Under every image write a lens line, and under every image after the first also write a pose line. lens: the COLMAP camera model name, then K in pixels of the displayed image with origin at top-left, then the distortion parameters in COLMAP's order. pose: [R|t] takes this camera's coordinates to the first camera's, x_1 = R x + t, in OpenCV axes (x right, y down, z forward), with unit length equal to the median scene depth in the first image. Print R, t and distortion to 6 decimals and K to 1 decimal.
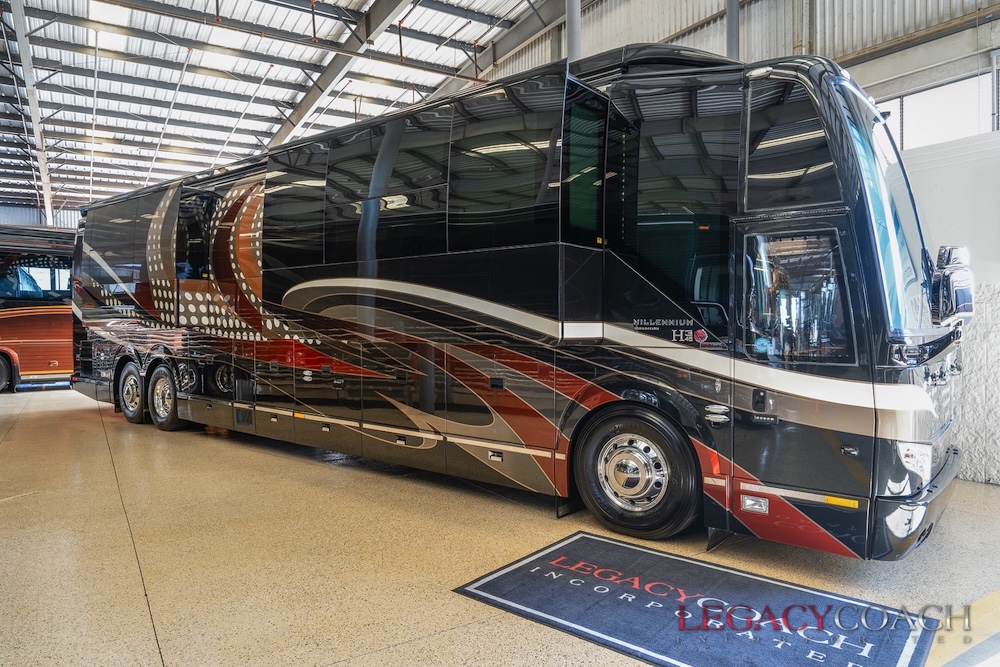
lens RADIAL K [[662.8, 0, 500.0], [0, 662.8, 333.5], [0, 0, 1]] dist [0.001232, 0.000300]
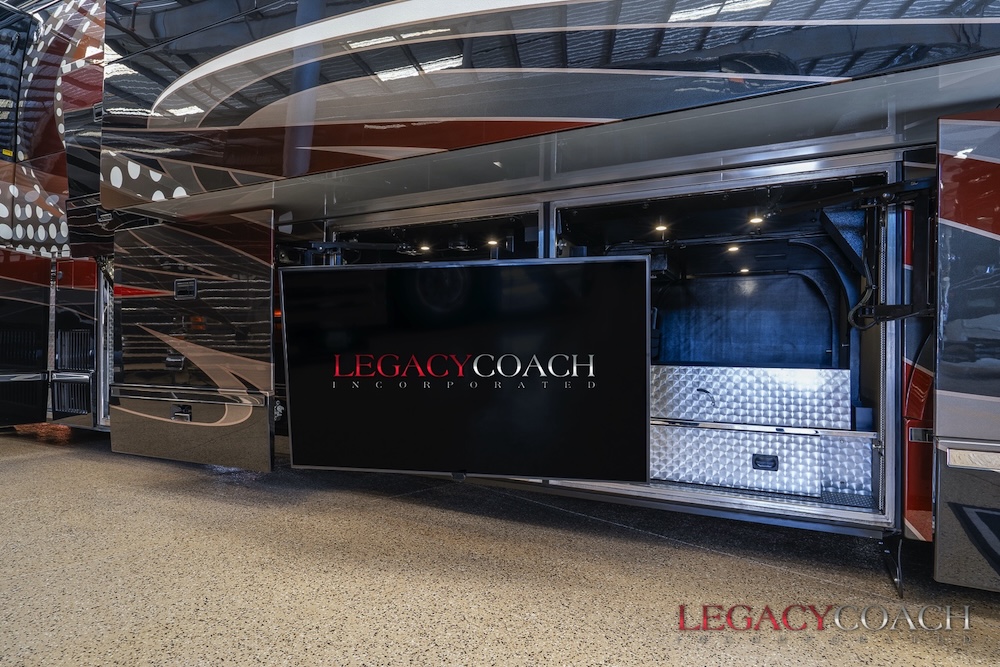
lens RADIAL K [[573.3, 0, 499.5], [0, 573.3, 339.6], [0, 0, 1]] dist [0.000725, 0.001224]
pose [[0.977892, 0.018176, 0.208317, -0.138268], [-0.011251, 0.999346, -0.034380, 0.089646], [-0.208805, 0.031276, 0.977457, 0.456911]]
